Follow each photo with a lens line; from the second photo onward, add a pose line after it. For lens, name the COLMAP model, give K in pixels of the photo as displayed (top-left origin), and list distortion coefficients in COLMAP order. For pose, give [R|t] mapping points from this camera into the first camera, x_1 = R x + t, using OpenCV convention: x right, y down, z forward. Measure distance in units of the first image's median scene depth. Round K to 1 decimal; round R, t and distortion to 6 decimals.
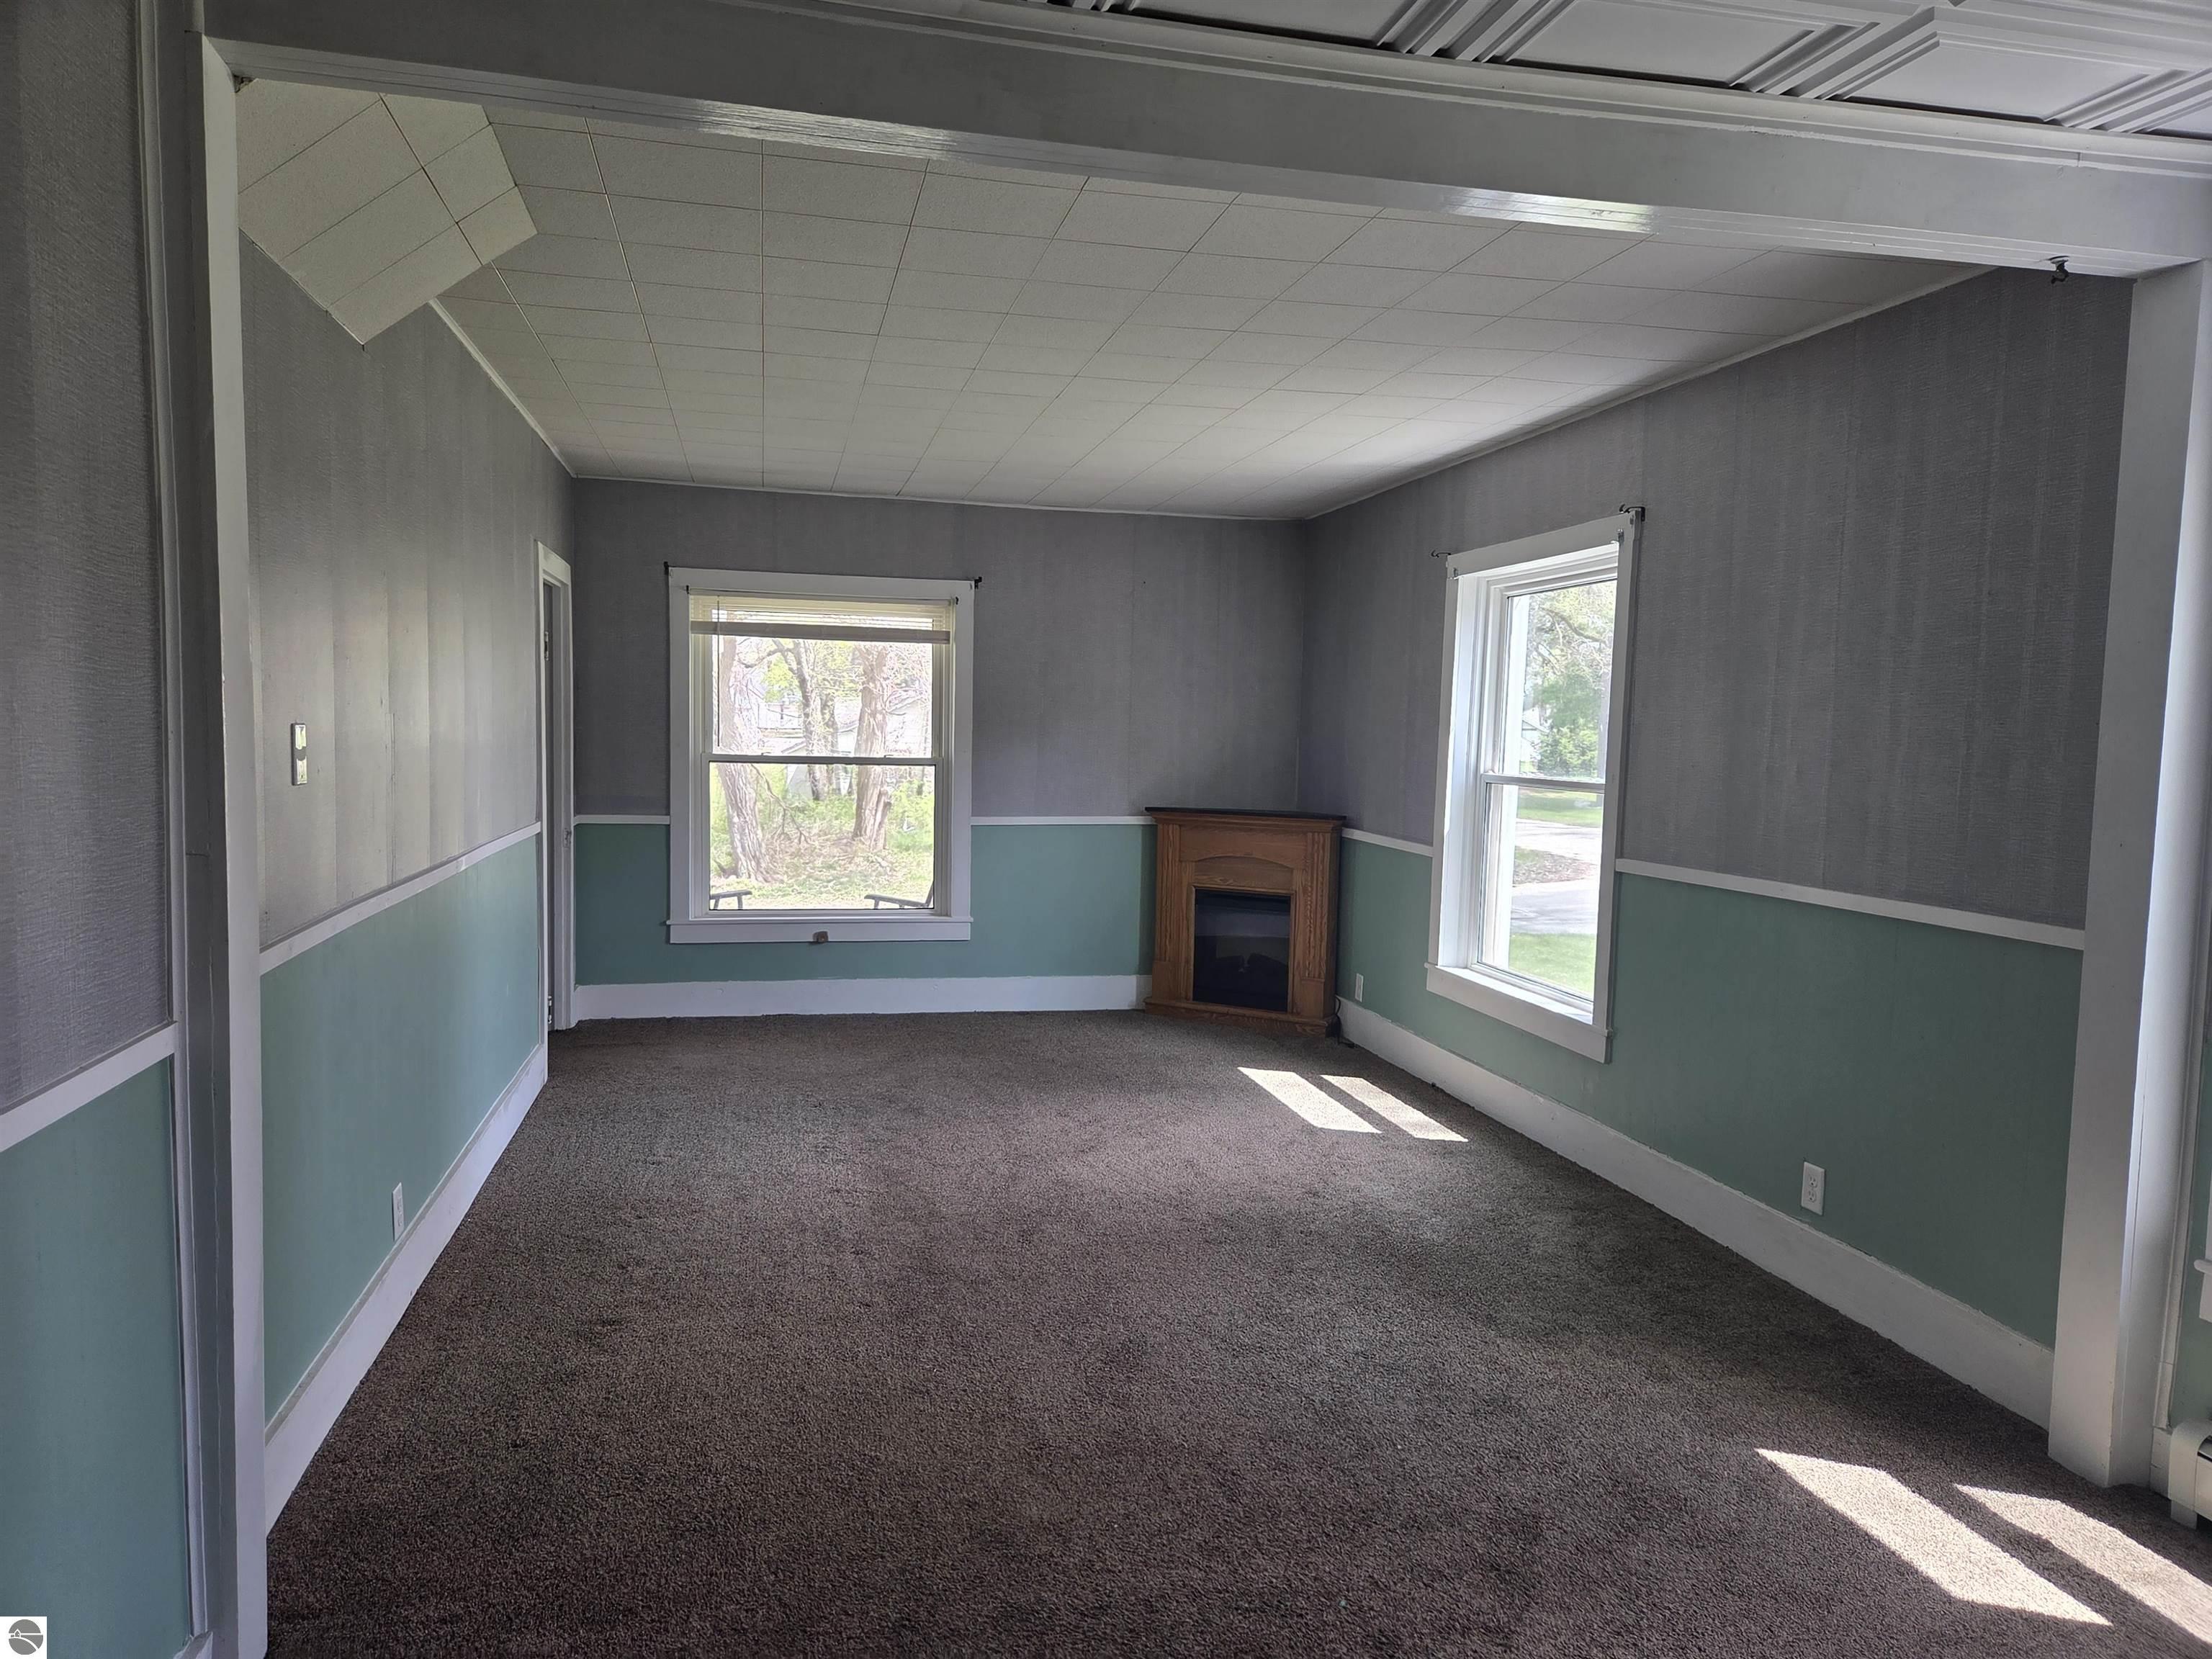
lens RADIAL K [[1489.5, 0, 1107.5], [0, 1489.5, 826.0], [0, 0, 1]] dist [0.062640, -0.028395]
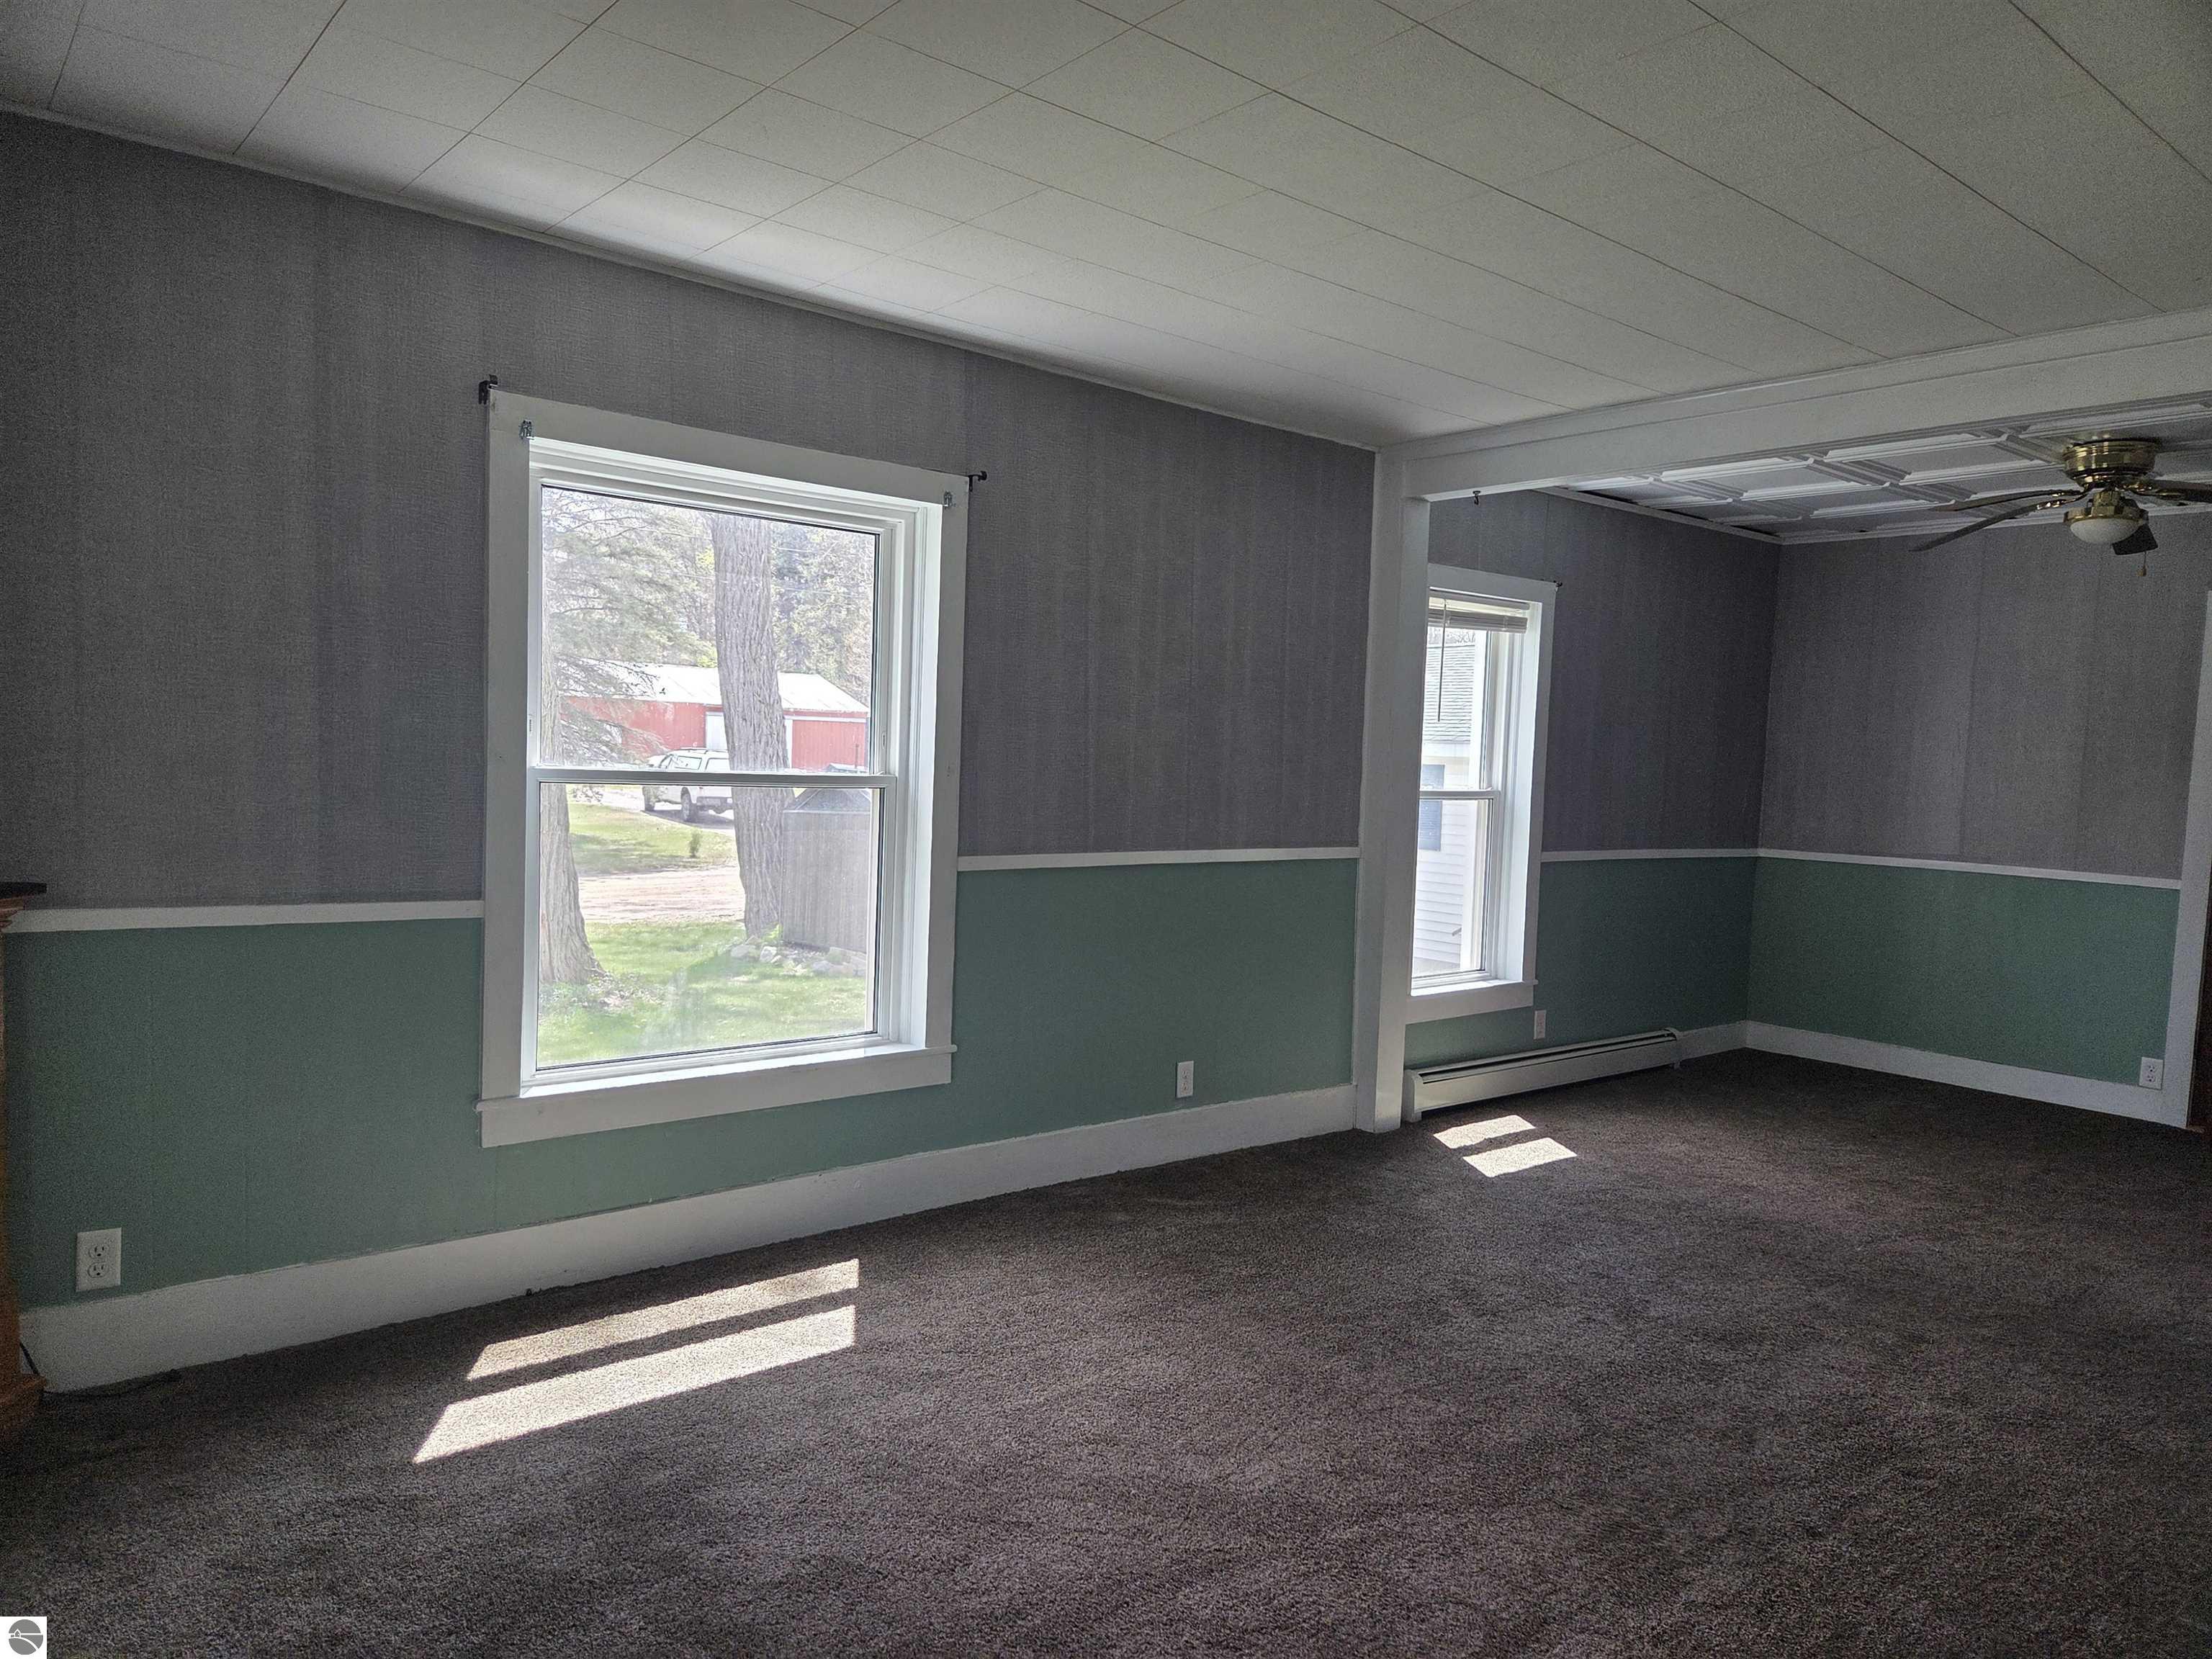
lens RADIAL K [[1489.5, 0, 1114.8], [0, 1489.5, 847.9], [0, 0, 1]] dist [0.062640, -0.028395]
pose [[-0.462381, -0.105618, 0.880368, -0.551674], [0.002735, 0.992706, 0.120531, -0.101768], [-0.886677, 0.058139, -0.458720, 1.464185]]
